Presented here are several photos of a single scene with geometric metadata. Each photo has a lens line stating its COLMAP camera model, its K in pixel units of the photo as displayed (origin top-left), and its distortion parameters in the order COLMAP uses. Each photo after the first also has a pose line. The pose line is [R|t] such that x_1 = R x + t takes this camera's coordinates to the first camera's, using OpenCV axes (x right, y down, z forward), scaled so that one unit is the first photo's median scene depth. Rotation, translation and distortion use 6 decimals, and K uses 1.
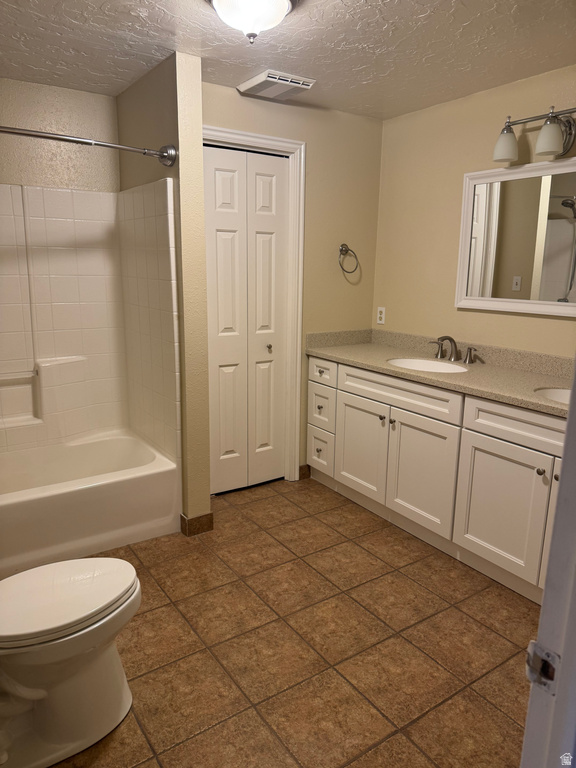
lens RADIAL K [[538.3, 0, 288.0], [0, 538.3, 384.0], [0, 0, 1]] dist [0.186416, -0.343120]
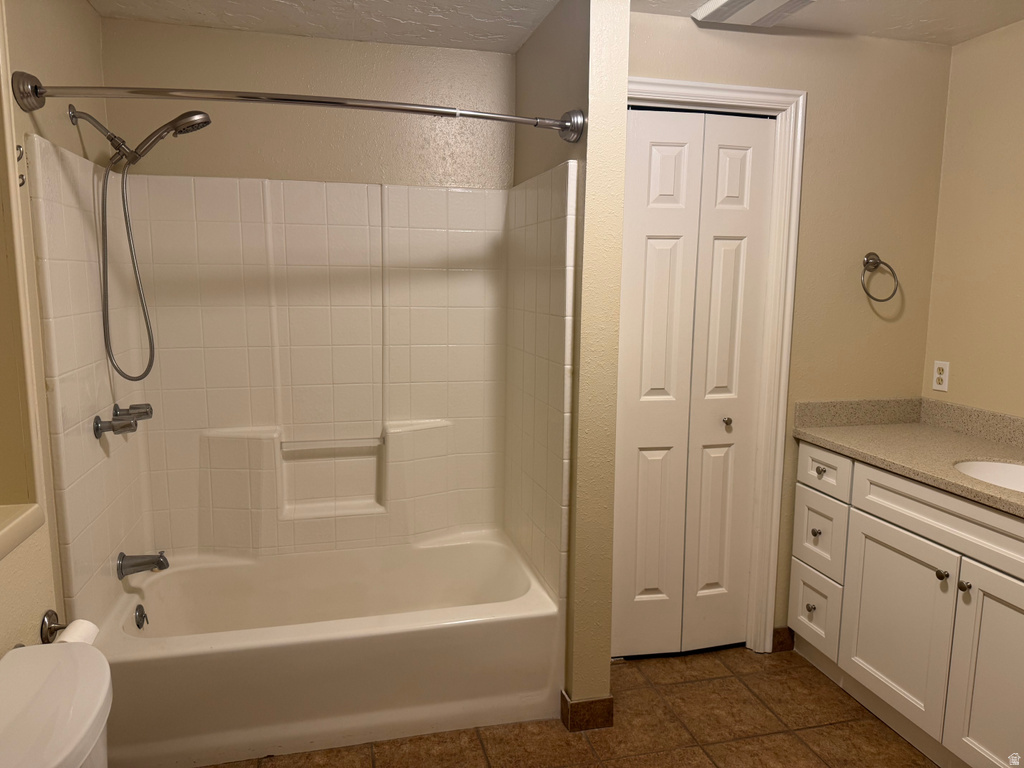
lens RADIAL K [[718.0, 0, 508.7], [0, 718.0, 376.7], [0, 0, 1]] dist [0.061725, -0.092363]
pose [[0.937324, 0.042081, -0.345910, 0.014276], [-0.072087, 0.994624, -0.074337, -0.045166], [0.340922, 0.094614, 0.935318, 0.176110]]
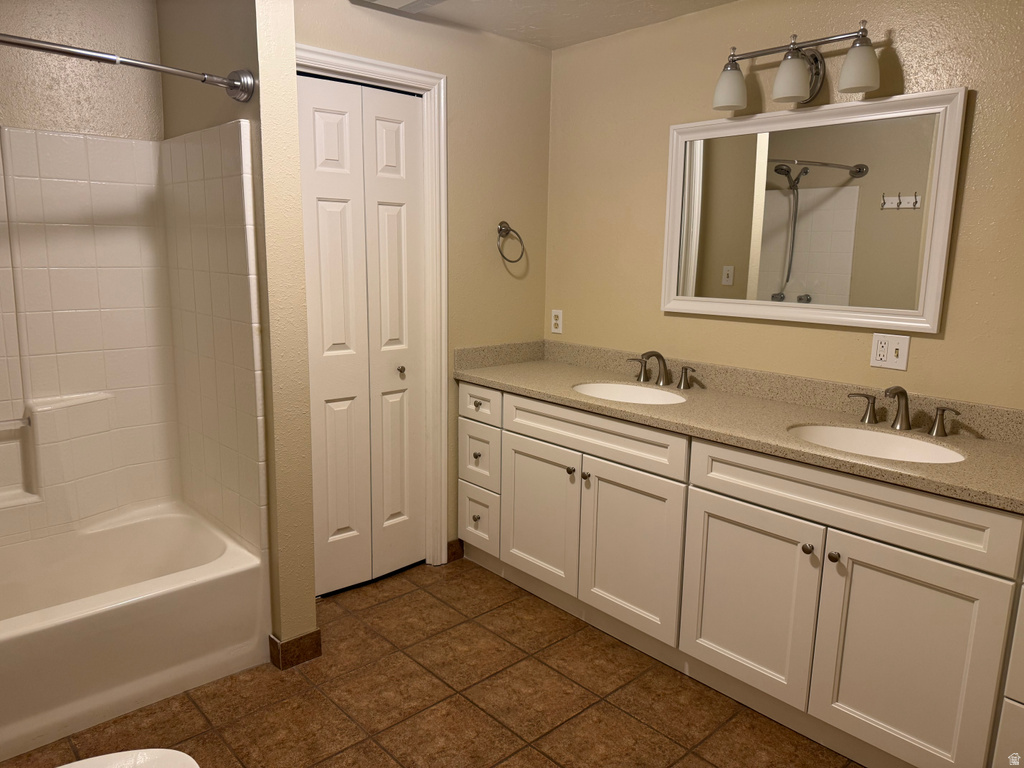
lens RADIAL K [[722.0, 0, 508.1], [0, 722.0, 383.4], [0, 0, 1]] dist [0.132750, -0.176994]
pose [[0.990318, -0.024312, 0.136673, -0.028154], [0.028298, 0.999227, -0.027297, -0.025360], [-0.135904, 0.030900, 0.990240, 0.087763]]
